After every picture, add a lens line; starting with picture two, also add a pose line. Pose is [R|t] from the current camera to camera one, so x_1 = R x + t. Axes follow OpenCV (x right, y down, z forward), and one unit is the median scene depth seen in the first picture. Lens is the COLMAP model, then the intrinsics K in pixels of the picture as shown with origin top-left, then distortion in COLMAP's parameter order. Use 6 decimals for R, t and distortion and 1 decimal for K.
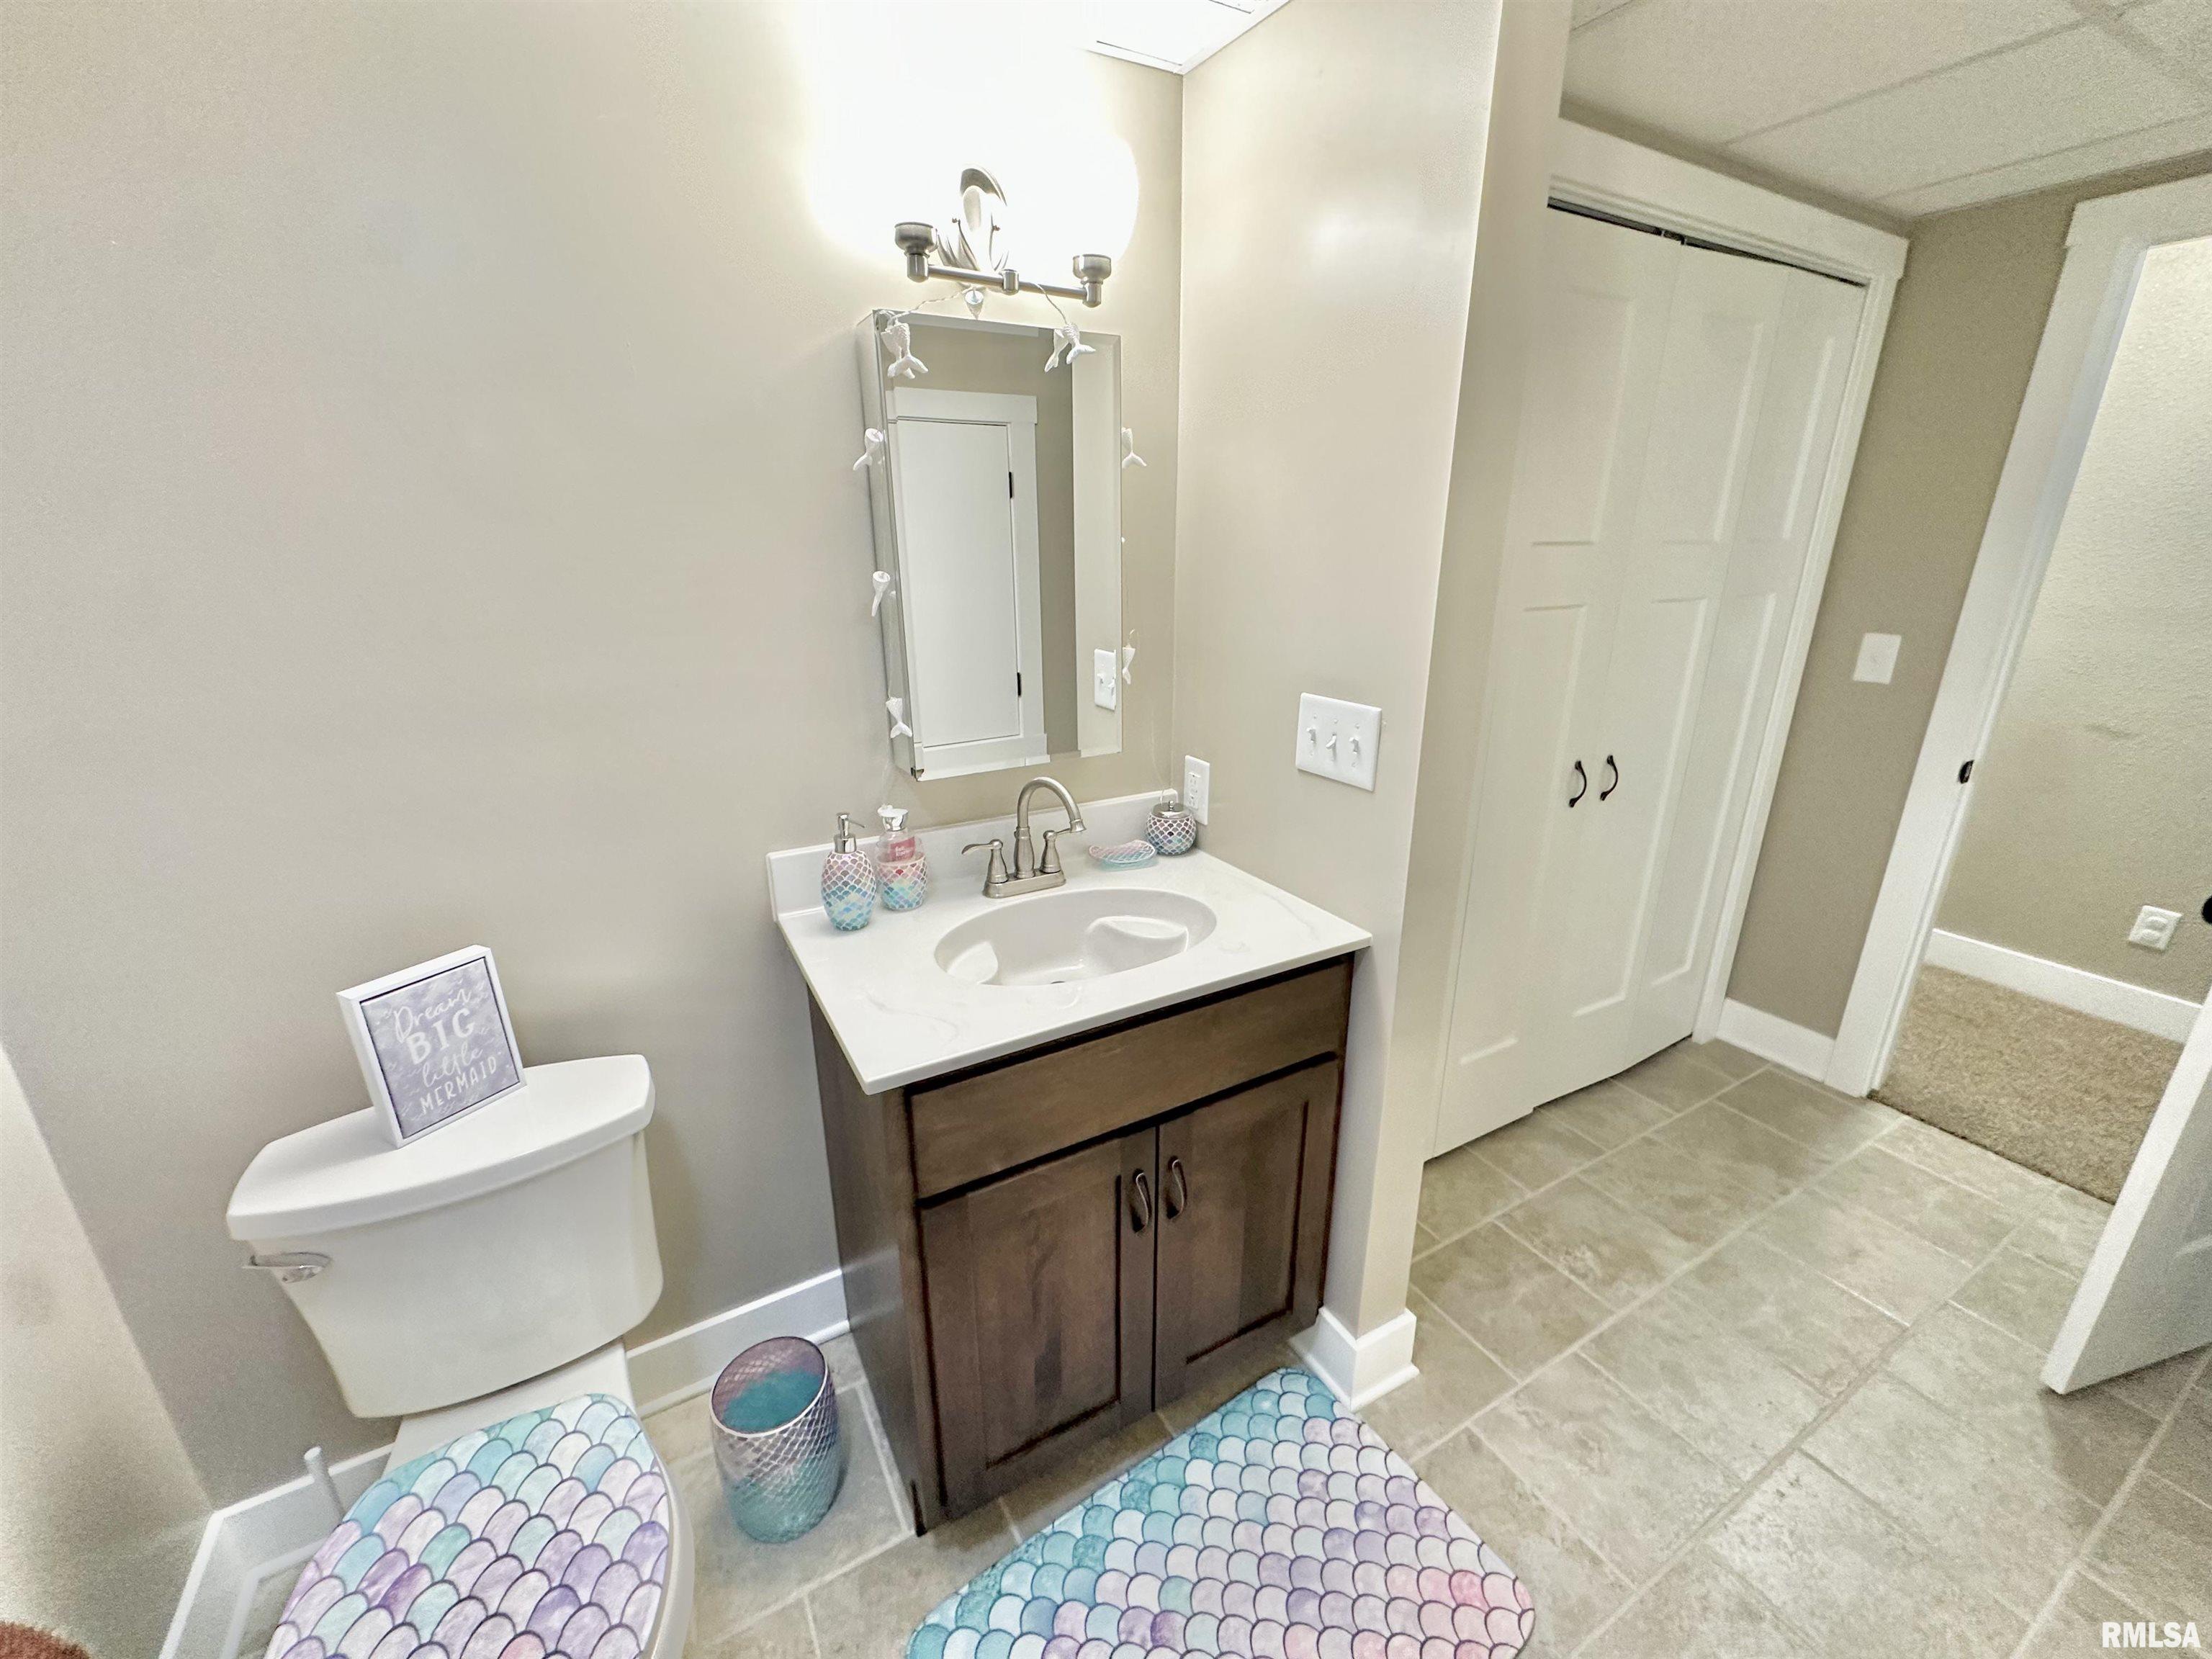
lens RADIAL K [[882.4, 0, 1104.9], [0, 882.4, 832.5], [0, 0, 1]] dist [-0.003981, 0.000610]
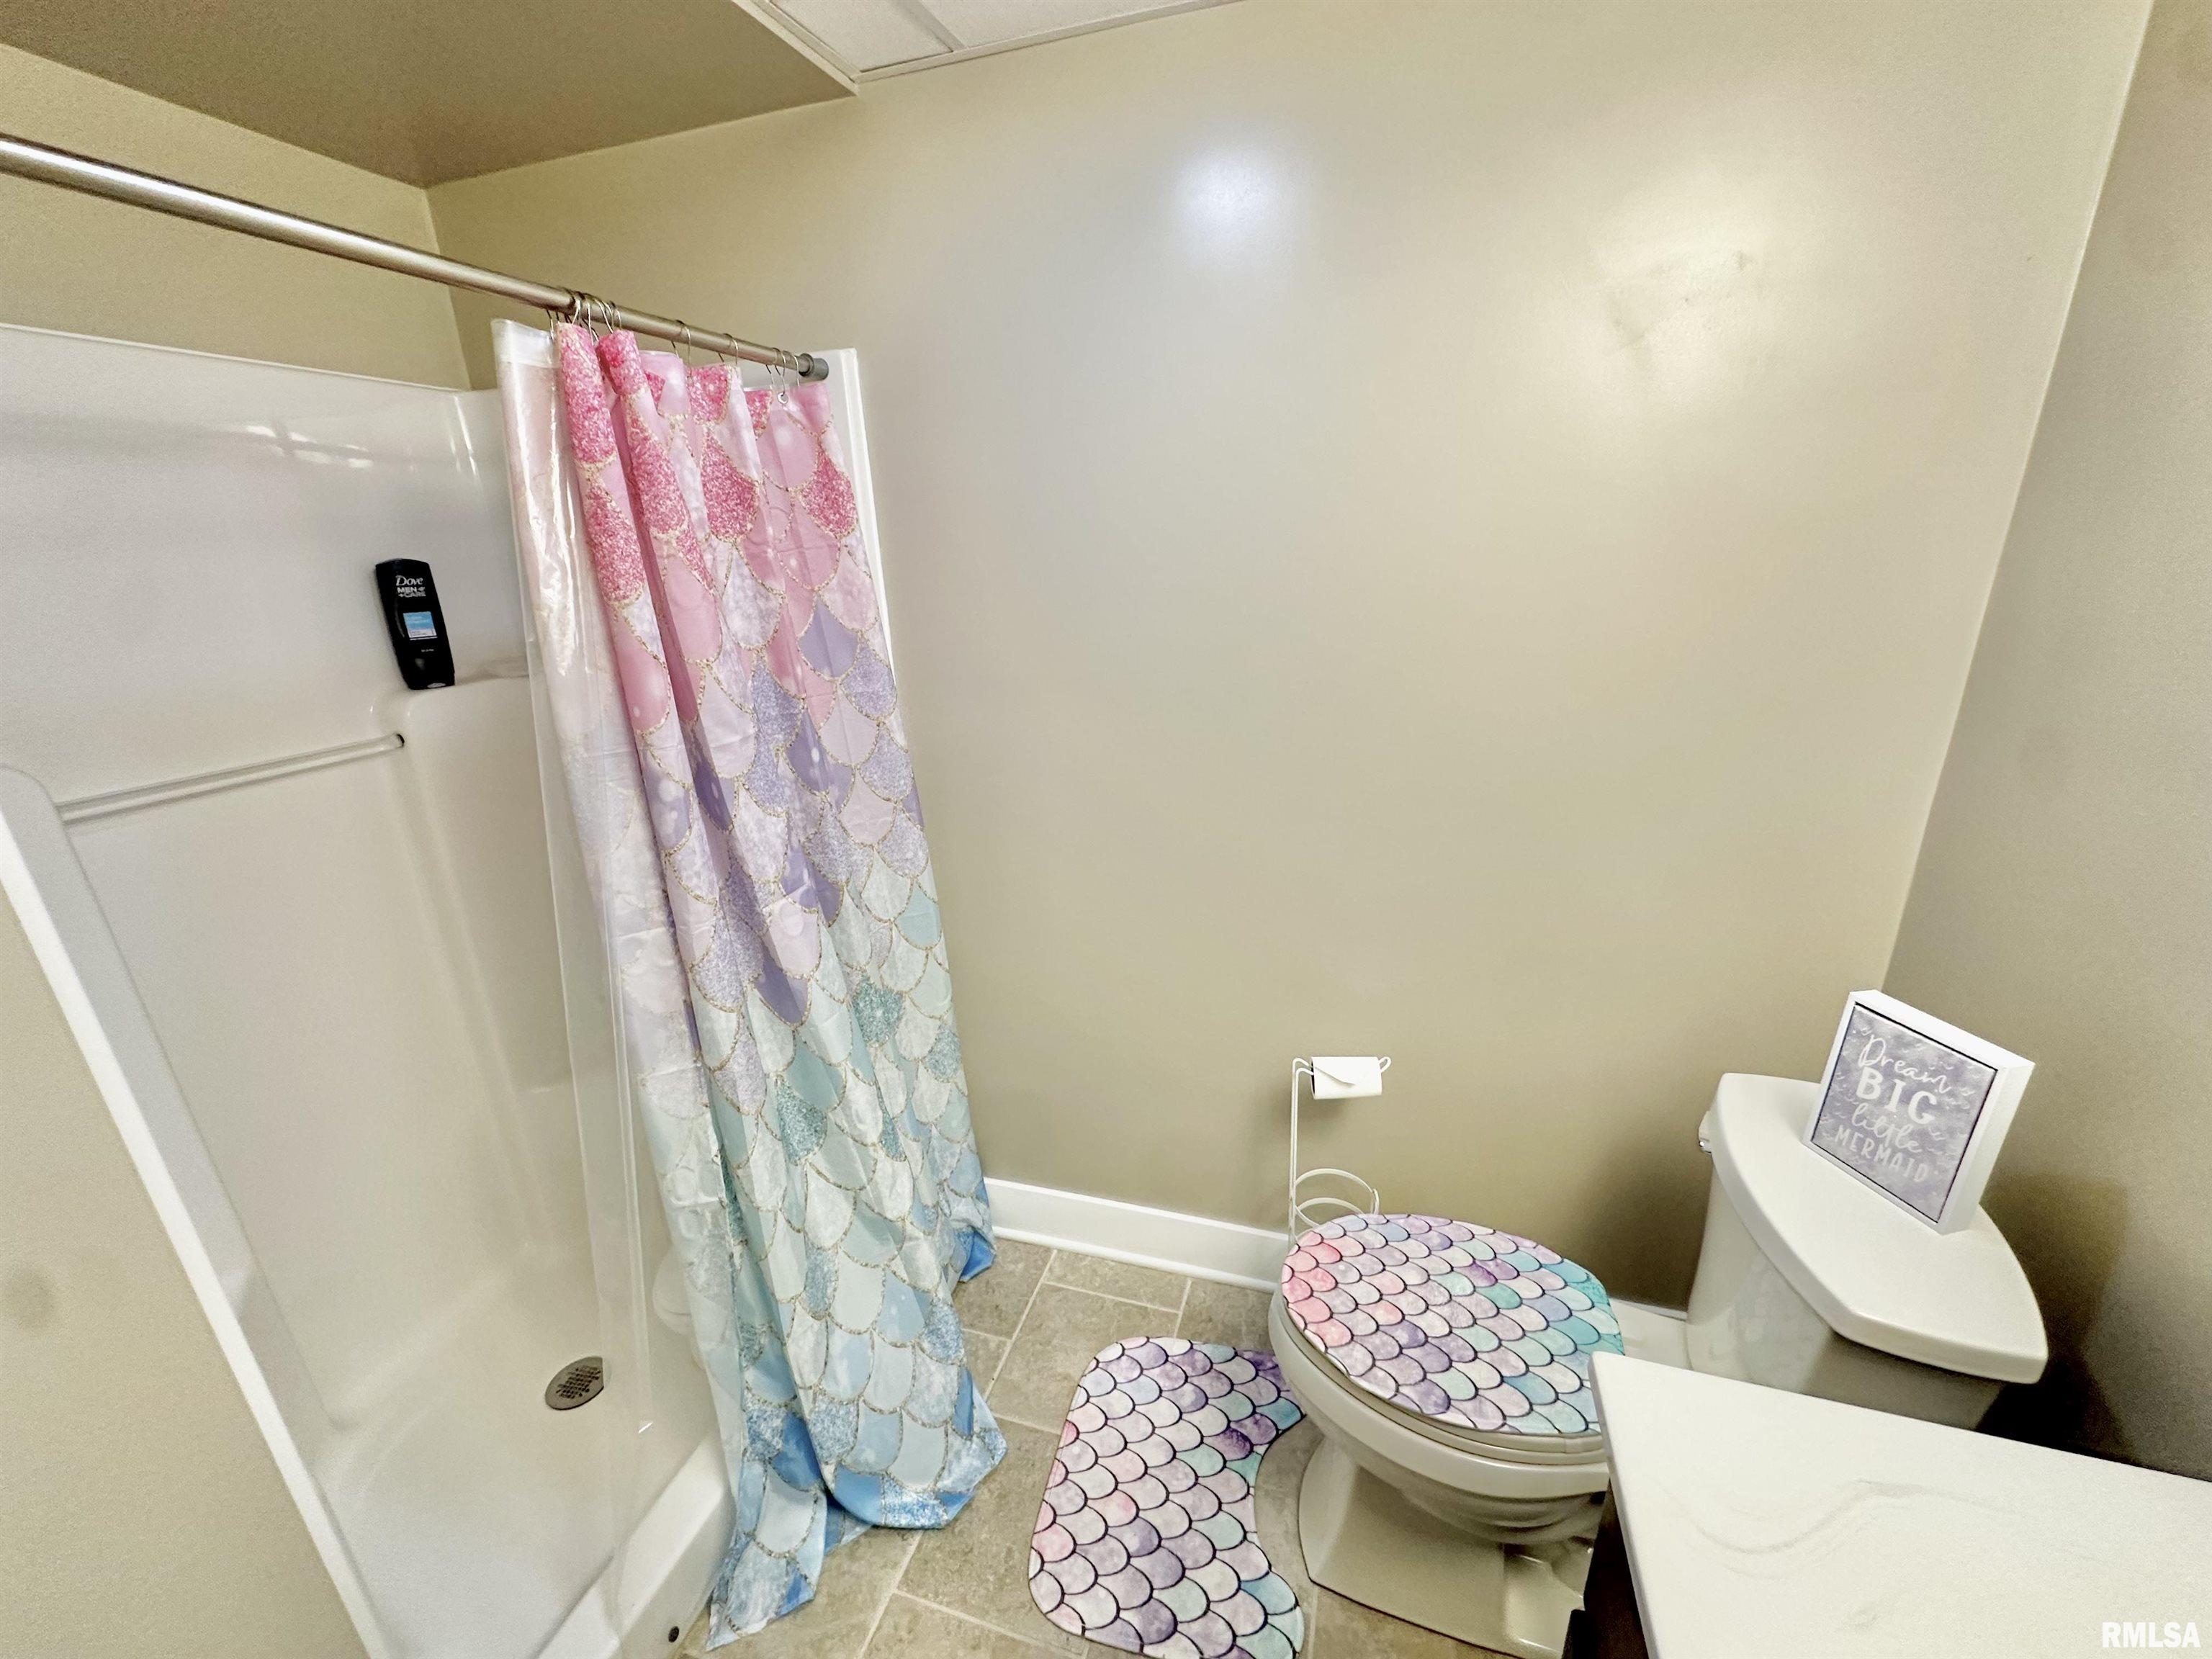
lens RADIAL K [[873.6, 0, 1114.6], [0, 873.6, 836.7], [0, 0, 1]] dist [-0.001064, 0.000187]
pose [[-0.731888, 0.251985, -0.633122, 0.265880], [-0.171151, 0.831354, 0.528733, -0.282387], [0.659581, 0.495333, -0.565330, 0.797272]]
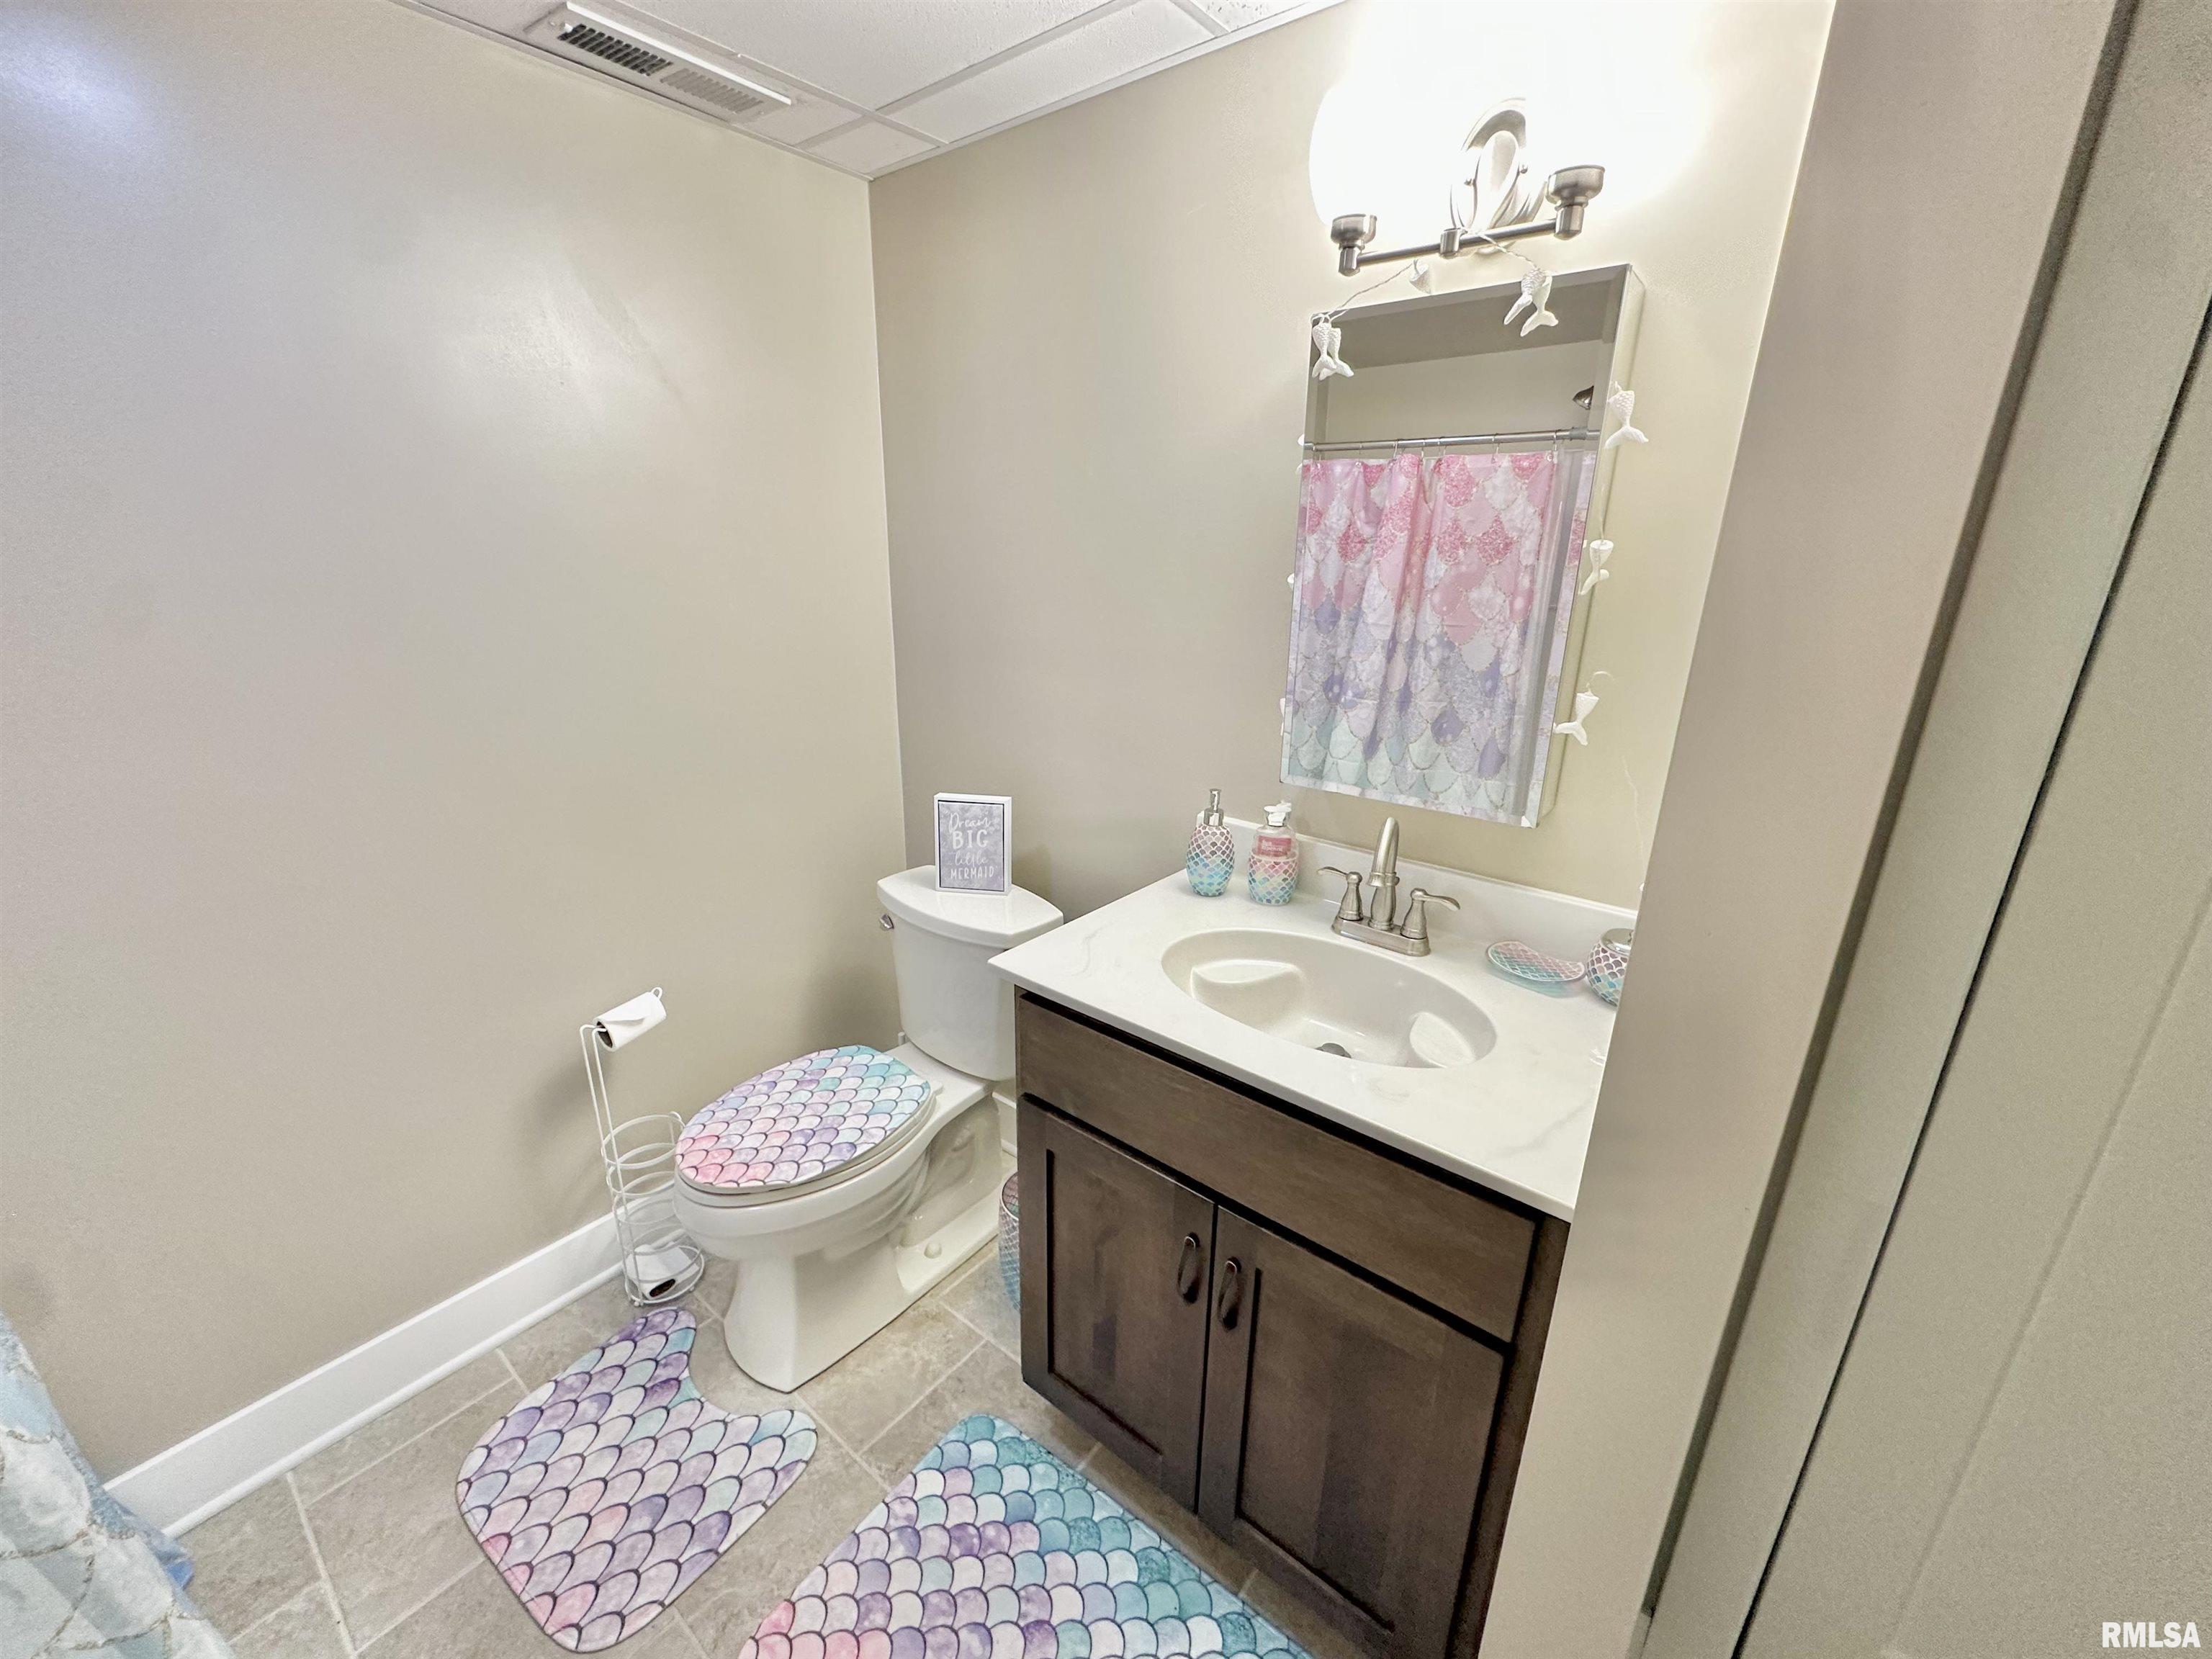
lens RADIAL K [[882.4, 0, 1104.9], [0, 882.4, 832.5], [0, 0, 1]] dist [-0.003981, 0.000610]
pose [[0.371546, 0.299972, -0.878618, 0.725192], [-0.306413, 0.932957, 0.188950, -0.157048], [0.876393, 0.199017, 0.438552, 0.466075]]
